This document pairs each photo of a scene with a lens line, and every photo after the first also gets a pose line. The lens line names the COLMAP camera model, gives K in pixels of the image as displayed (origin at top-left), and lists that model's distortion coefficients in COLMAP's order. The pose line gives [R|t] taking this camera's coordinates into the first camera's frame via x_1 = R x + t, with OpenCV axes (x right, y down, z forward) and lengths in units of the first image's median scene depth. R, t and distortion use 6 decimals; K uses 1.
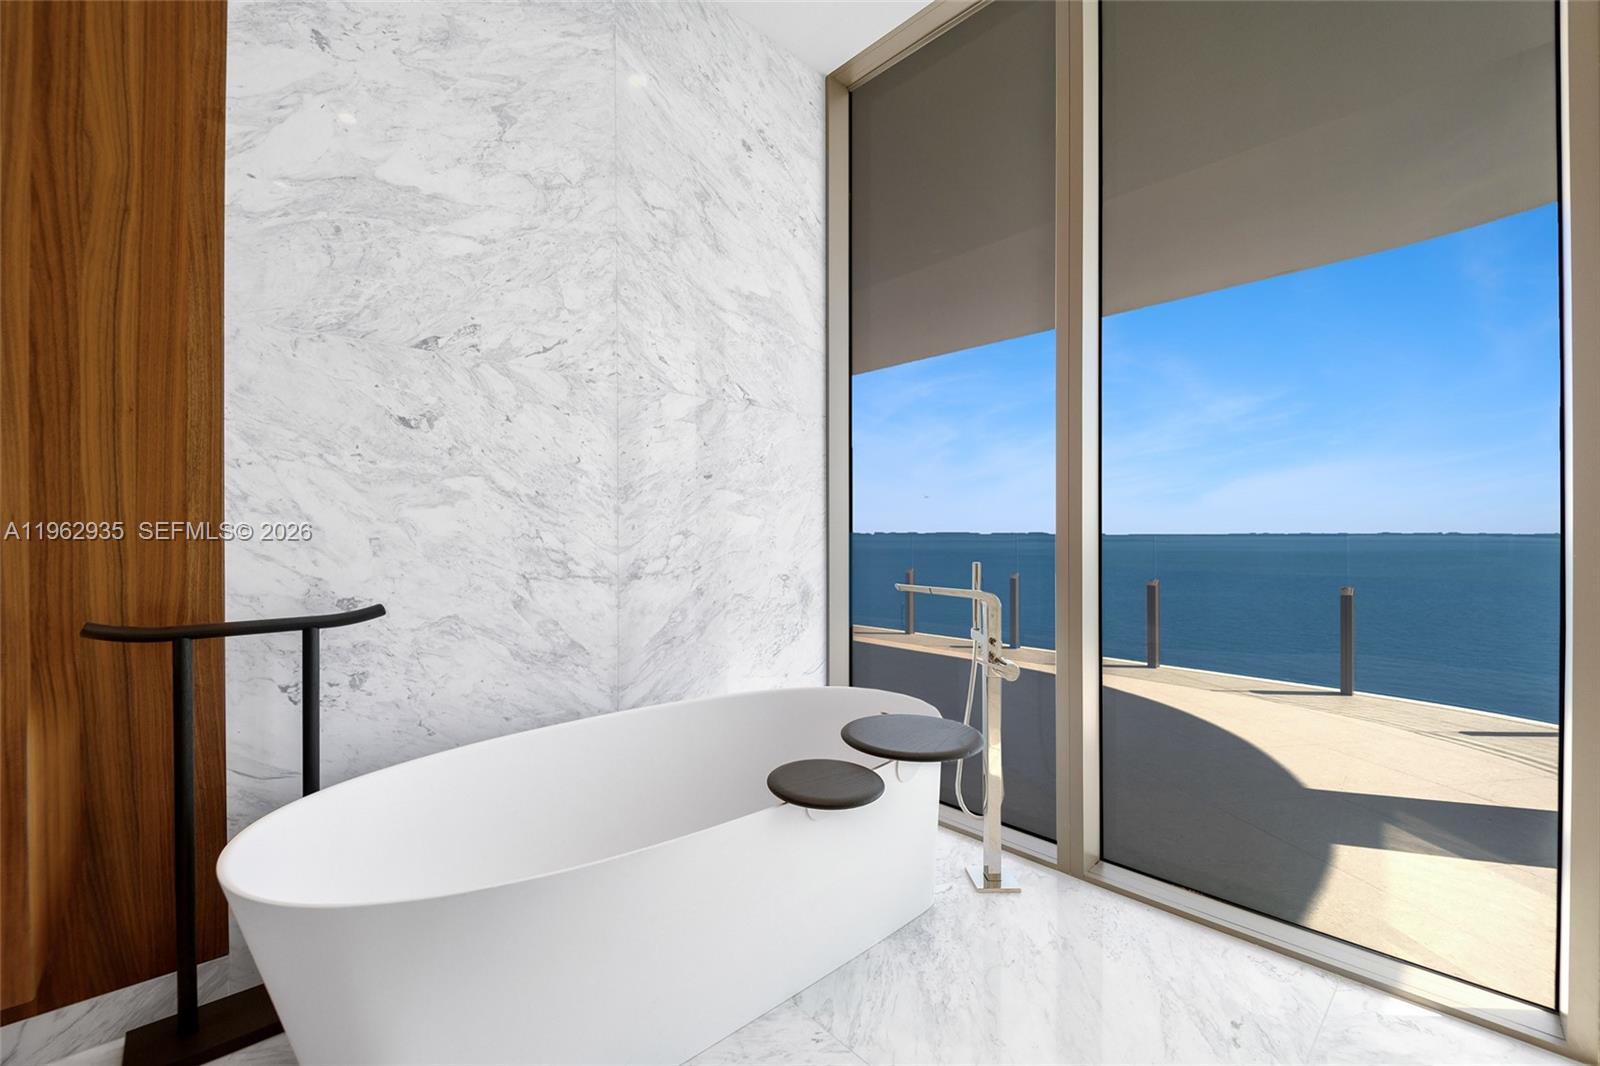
lens RADIAL K [[674.6, 0, 749.7], [0, 674.6, 535.2], [0, 0, 1]] dist [-0.018164, 0.000338]
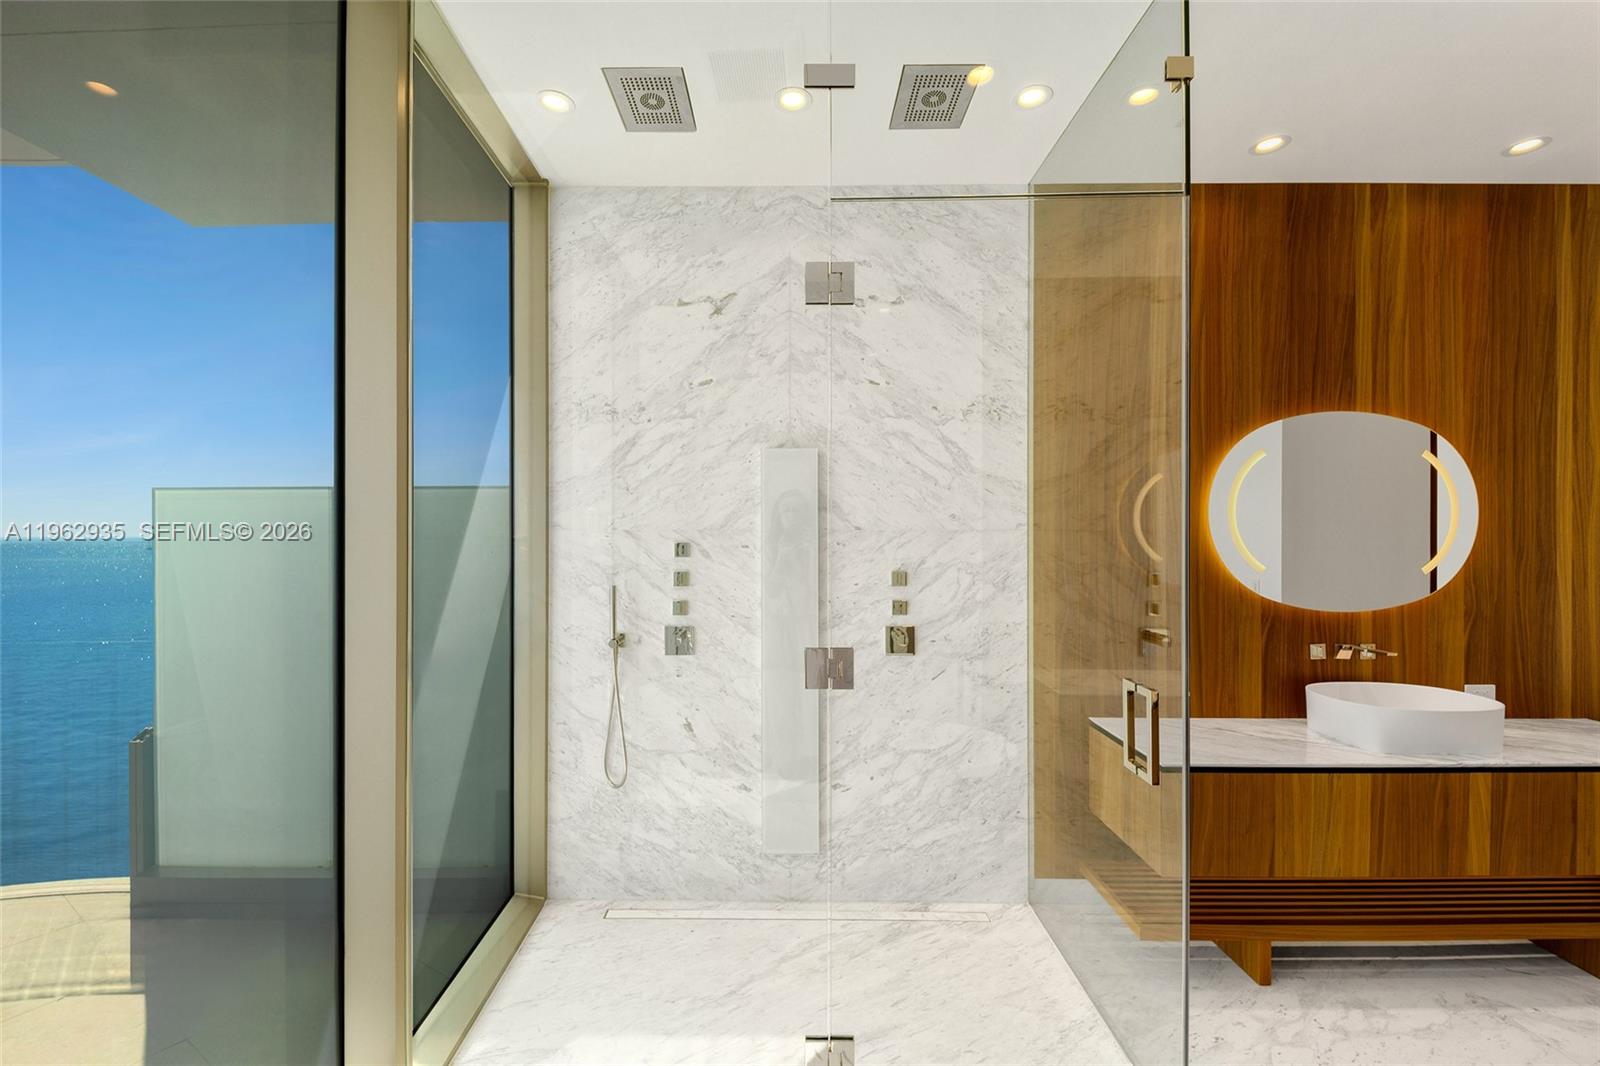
lens RADIAL K [[651.1, 0, 800.0], [0, 651.1, 533.0], [0, 0, 1]] dist [0.022187, -0.012190]
pose [[0.736323, 0.001410, -0.676629, -0.996359], [-0.007439, 0.999954, -0.006011, -0.232093], [0.676589, 0.009459, 0.736300, -1.499620]]
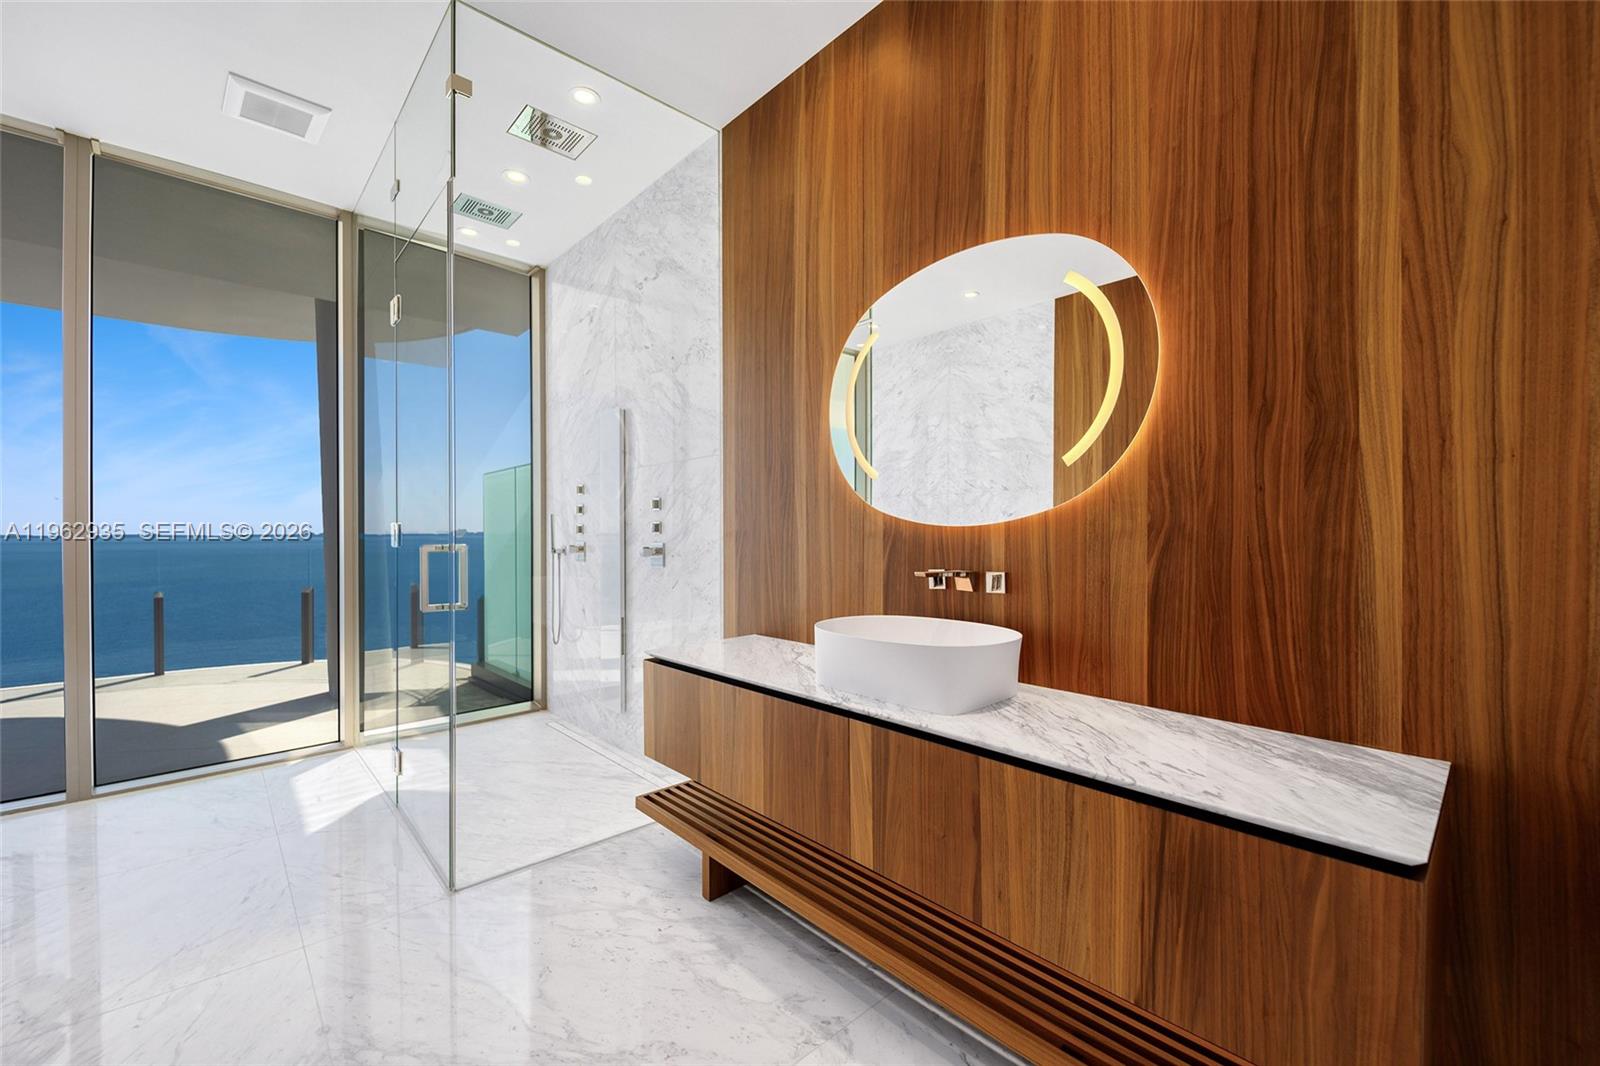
lens RADIAL K [[651.1, 0, 800.0], [0, 651.1, 533.0], [0, 0, 1]] dist [0.022187, -0.012190]
pose [[-0.002176, 0.001416, -0.999997, -0.071312], [-0.004706, 0.999988, 0.001427, -0.070446], [0.999987, 0.004709, -0.002170, 0.070072]]
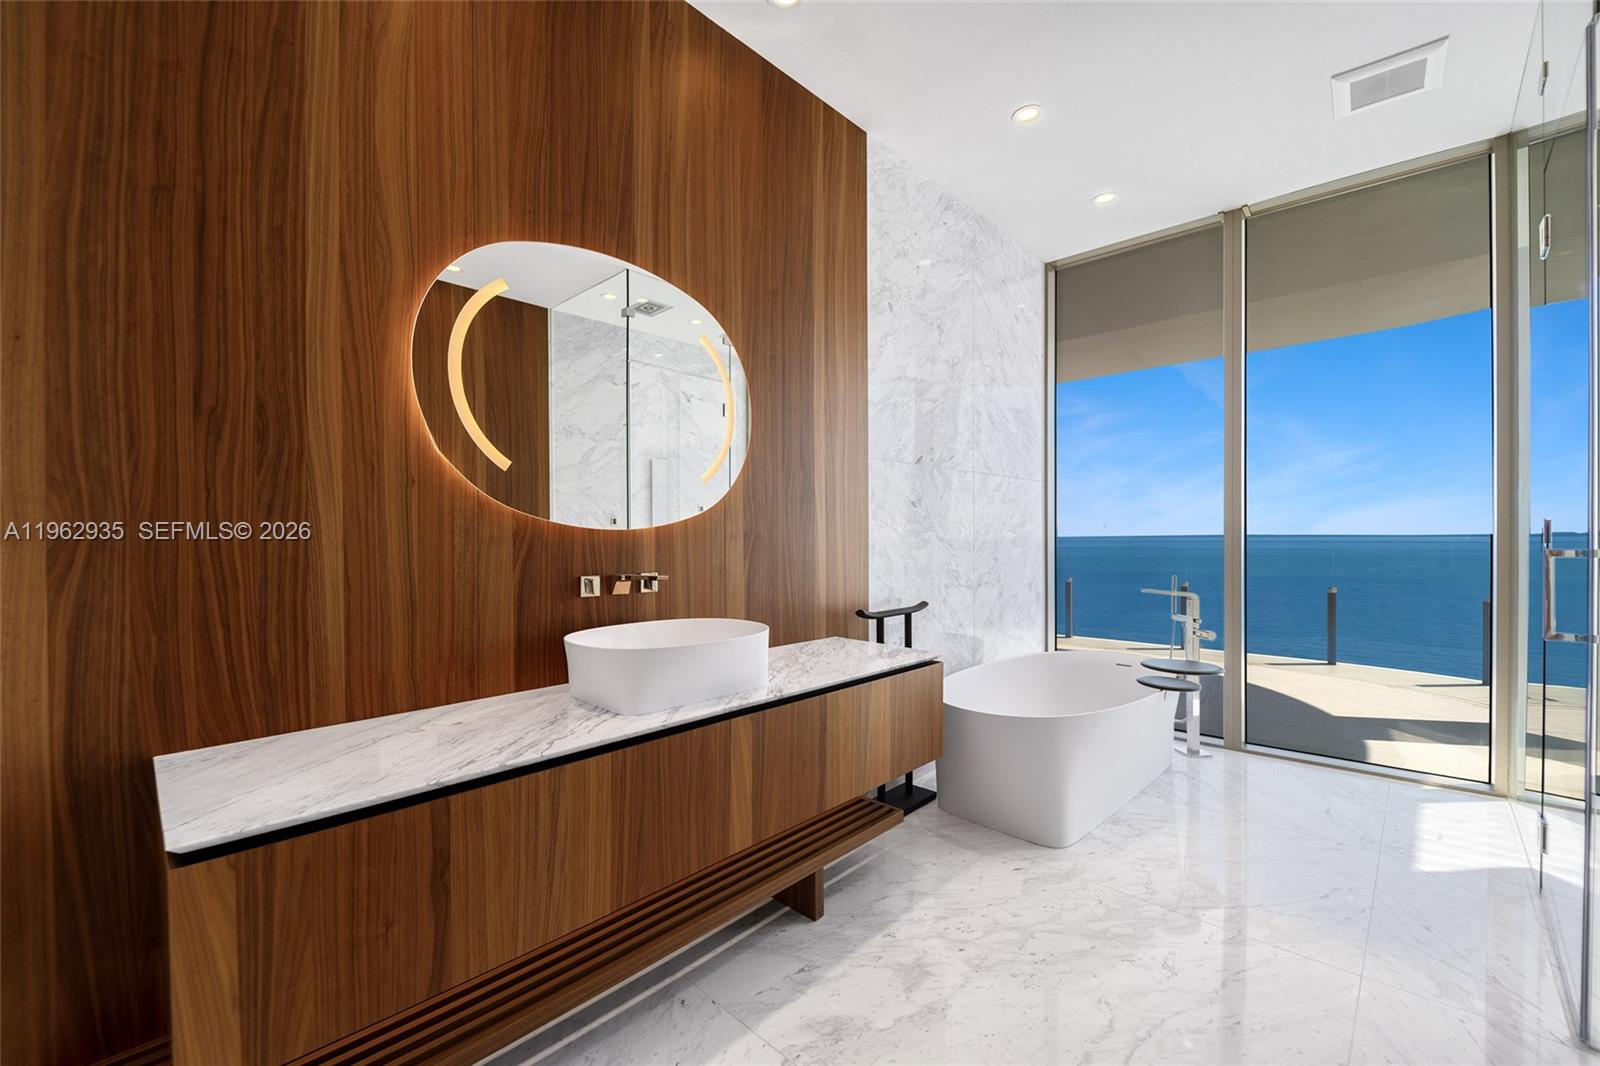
lens RADIAL K [[627.5, 0, 770.3], [0, 627.5, 545.8], [0, 0, 1]] dist [-0.031230, -0.000187]
pose [[0.999725, -0.004138, 0.023070, -0.877198], [0.003967, 0.999964, 0.007440, -0.061721], [-0.023100, -0.007346, 0.999706, -0.675710]]
